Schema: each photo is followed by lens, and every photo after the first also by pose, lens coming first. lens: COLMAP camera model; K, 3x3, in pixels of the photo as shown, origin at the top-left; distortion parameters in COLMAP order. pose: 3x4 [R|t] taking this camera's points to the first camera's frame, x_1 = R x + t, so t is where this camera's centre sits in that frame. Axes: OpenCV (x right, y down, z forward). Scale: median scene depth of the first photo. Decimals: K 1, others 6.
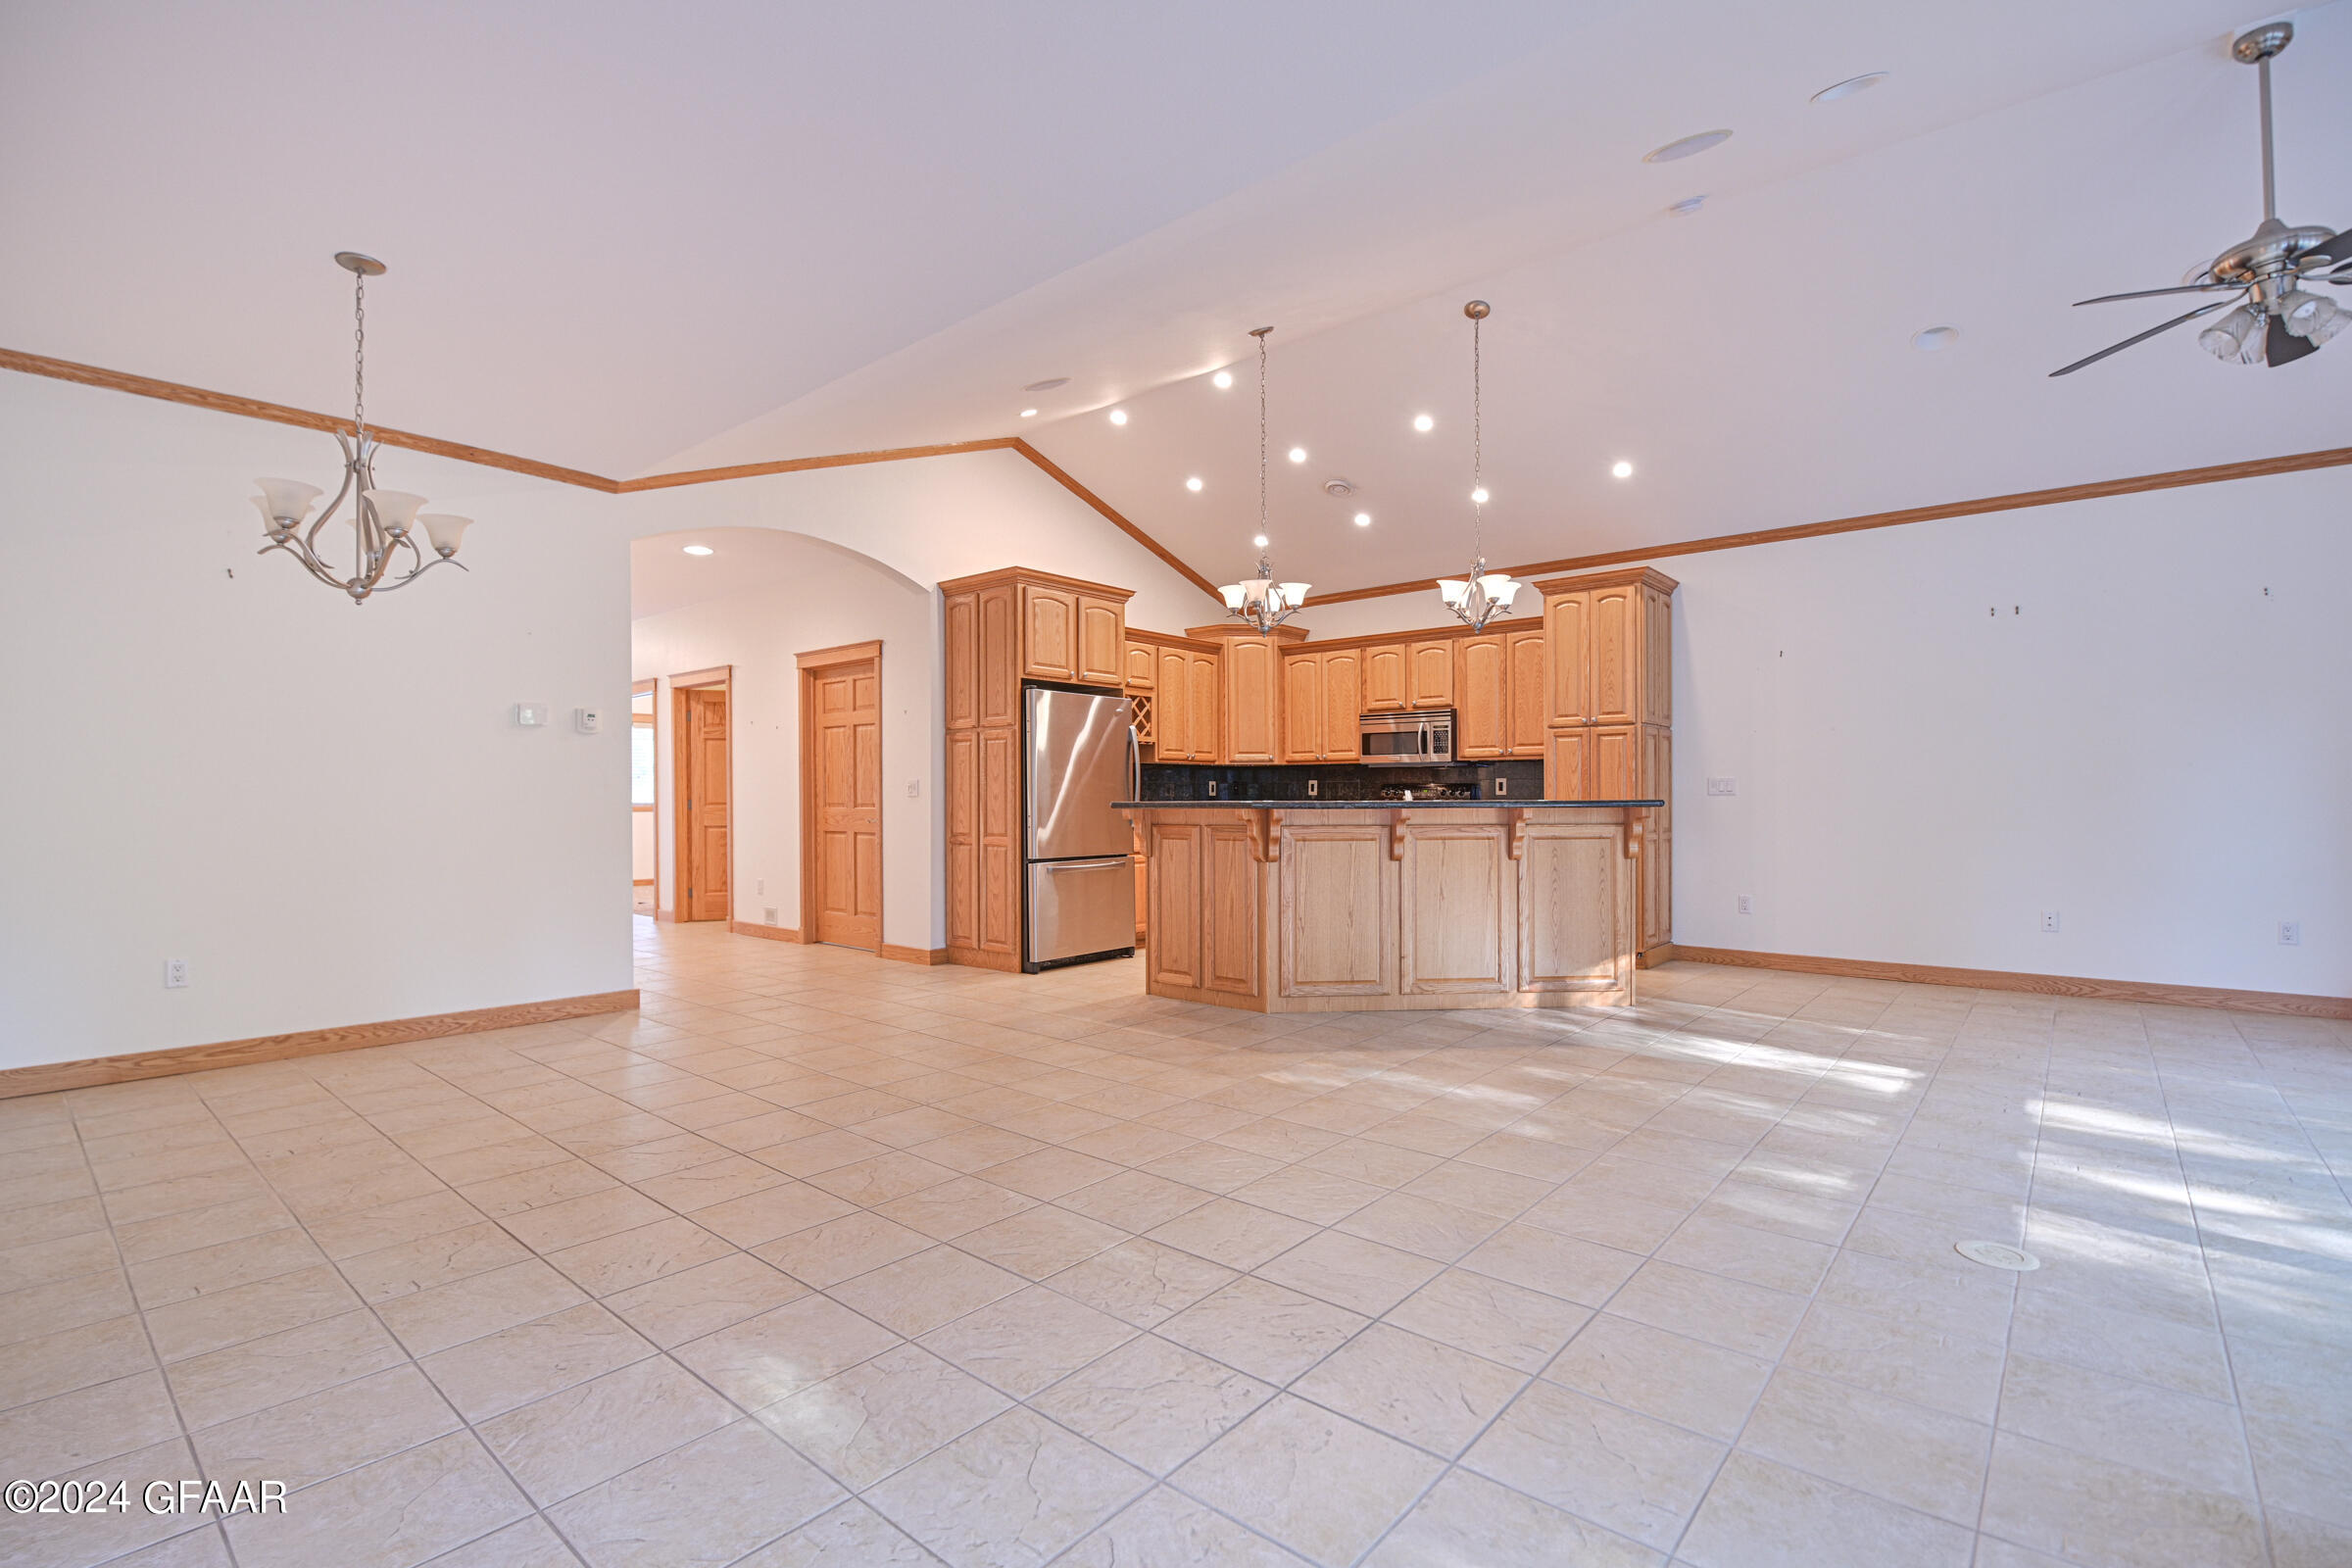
lens RADIAL K [[1037.5, 0, 1286.9], [0, 1037.5, 799.2], [0, 0, 1]] dist [0.000208, -0.000044]
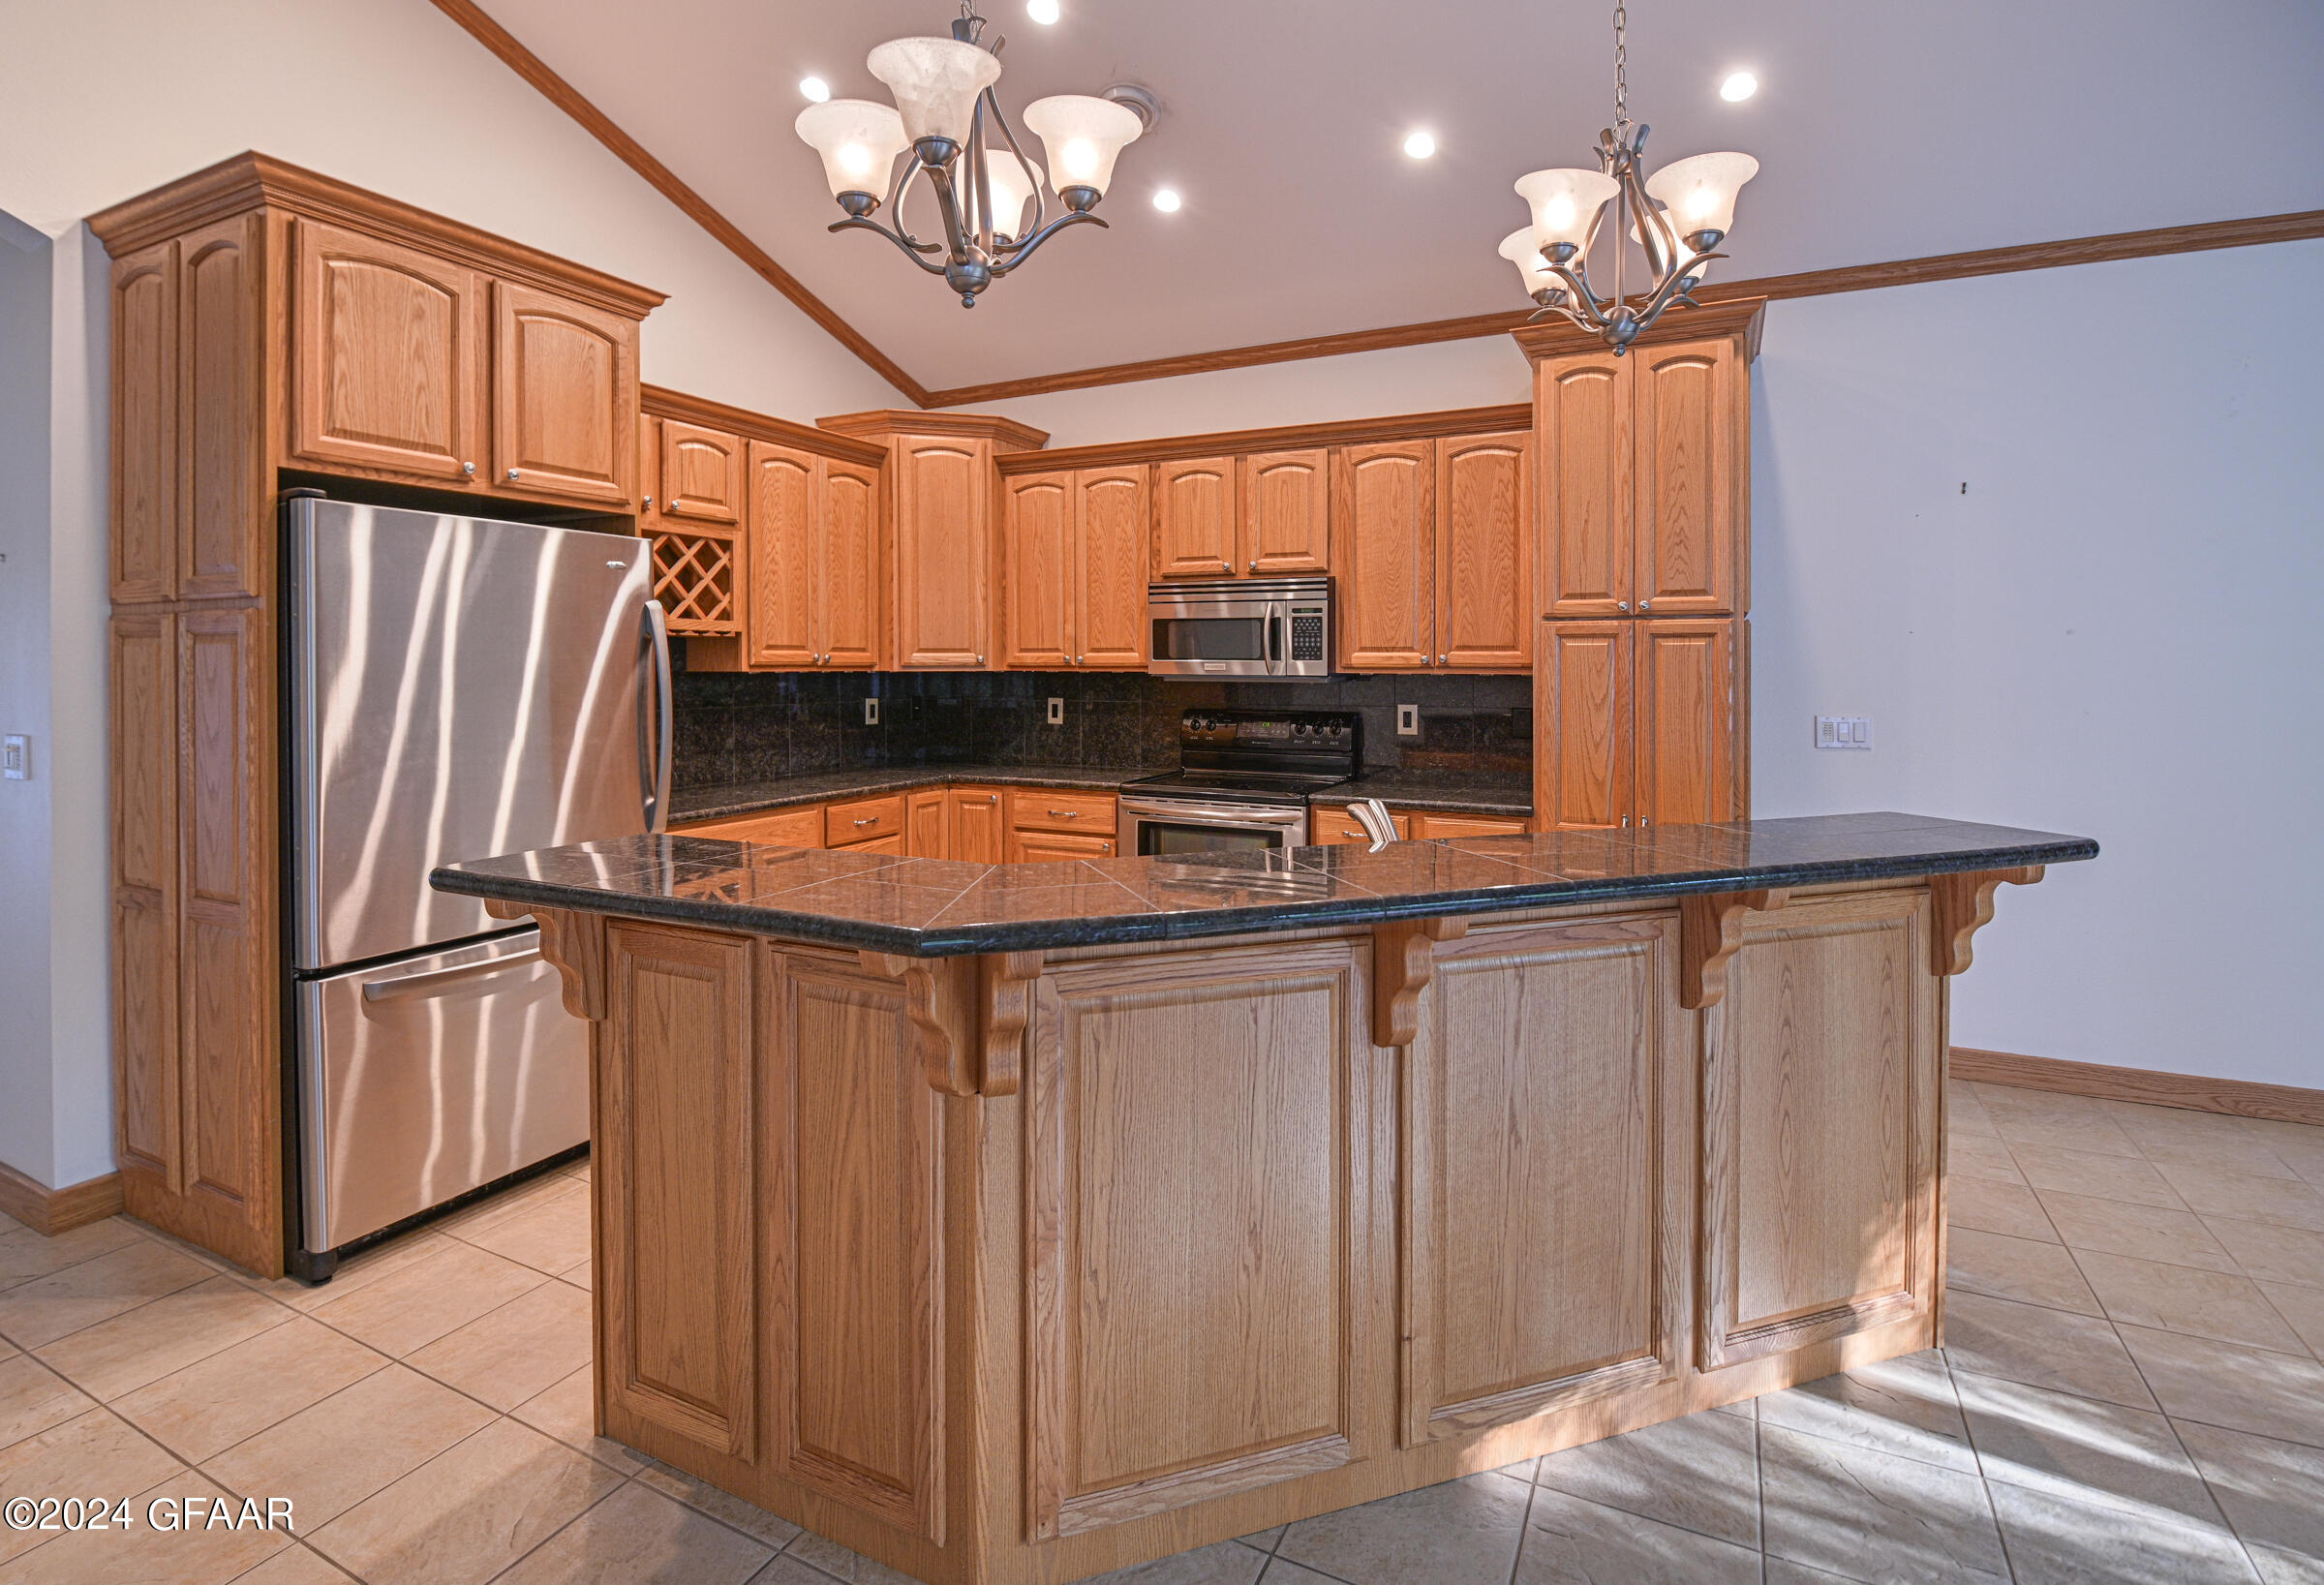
lens RADIAL K [[1045.6, 0, 1222.4], [0, 1045.6, 668.3], [0, 0, 1]] dist [-0.011353, -0.000233]
pose [[0.976256, 0.002221, 0.216607, -0.011318], [-0.002596, 0.999996, 0.001448, -0.041641], [-0.216603, -0.001976, 0.976258, 0.496166]]
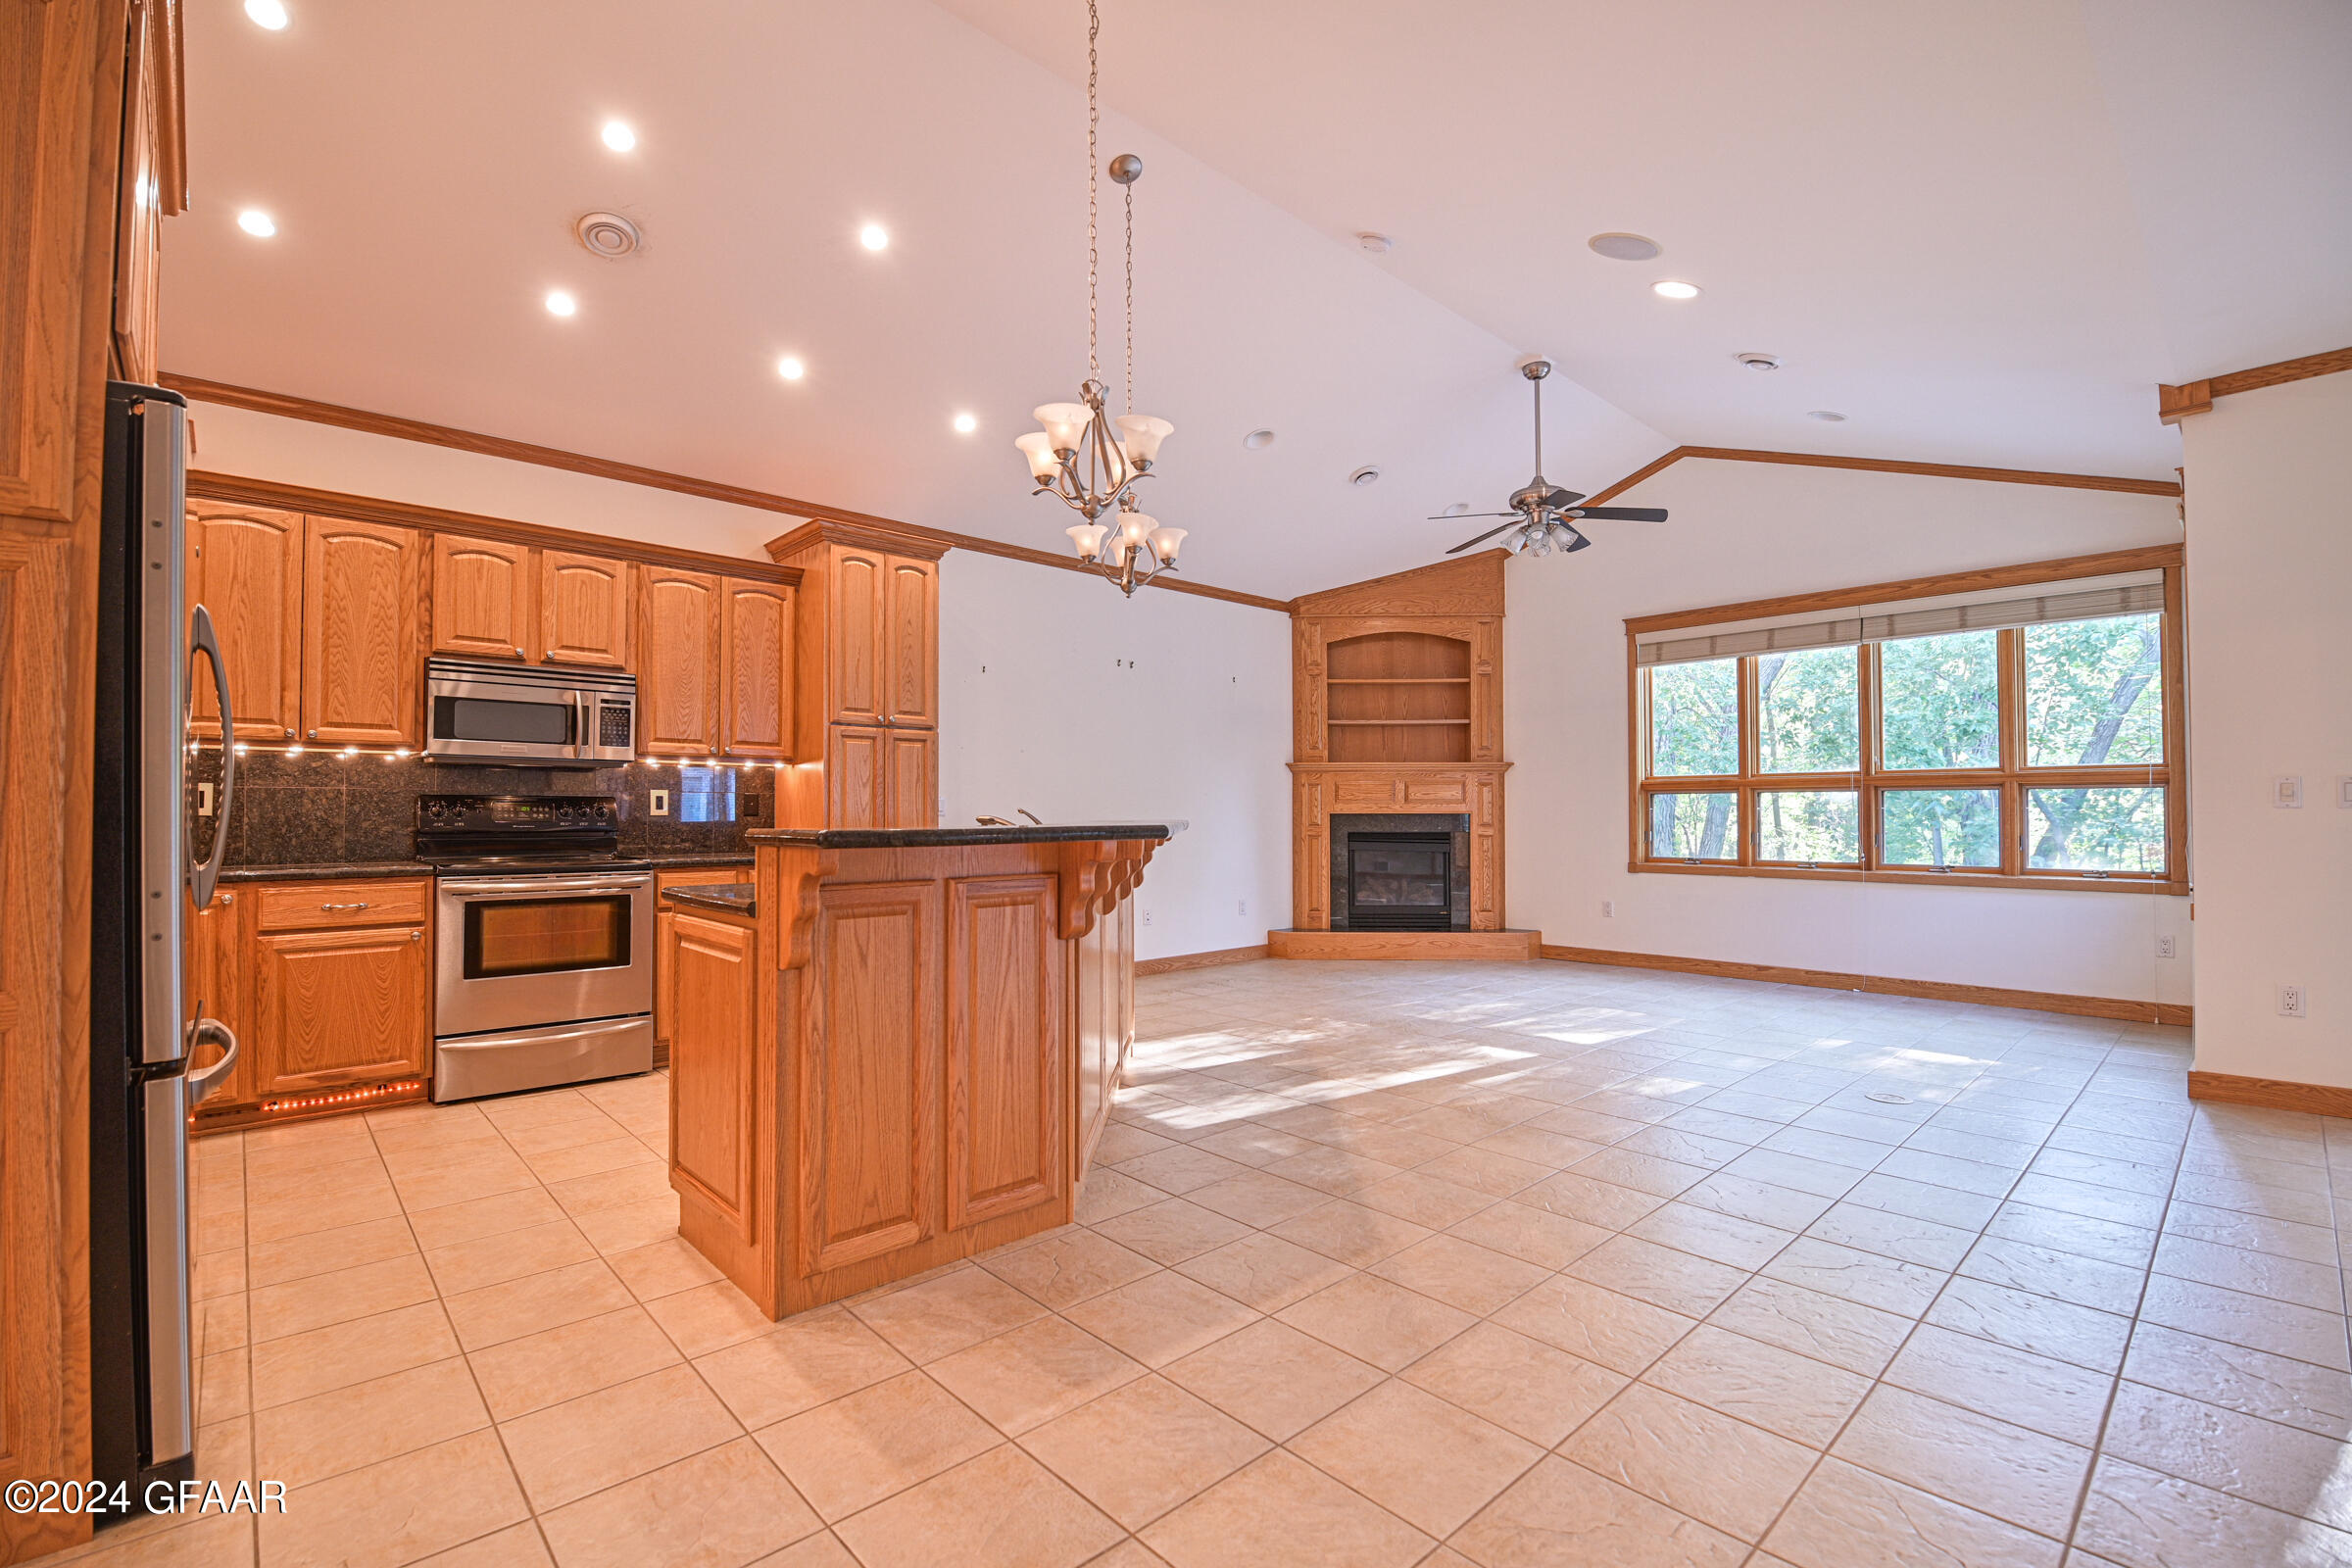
lens RADIAL K [[1024.9, 0, 1112.8], [0, 1024.9, 786.1], [0, 0, 1]] dist [-0.028146, 0.000185]
pose [[0.199593, 0.029757, 0.979427, -0.379598], [0.003787, 0.999508, -0.031139, -0.001695], [-0.979872, 0.009924, 0.199382, 0.616661]]
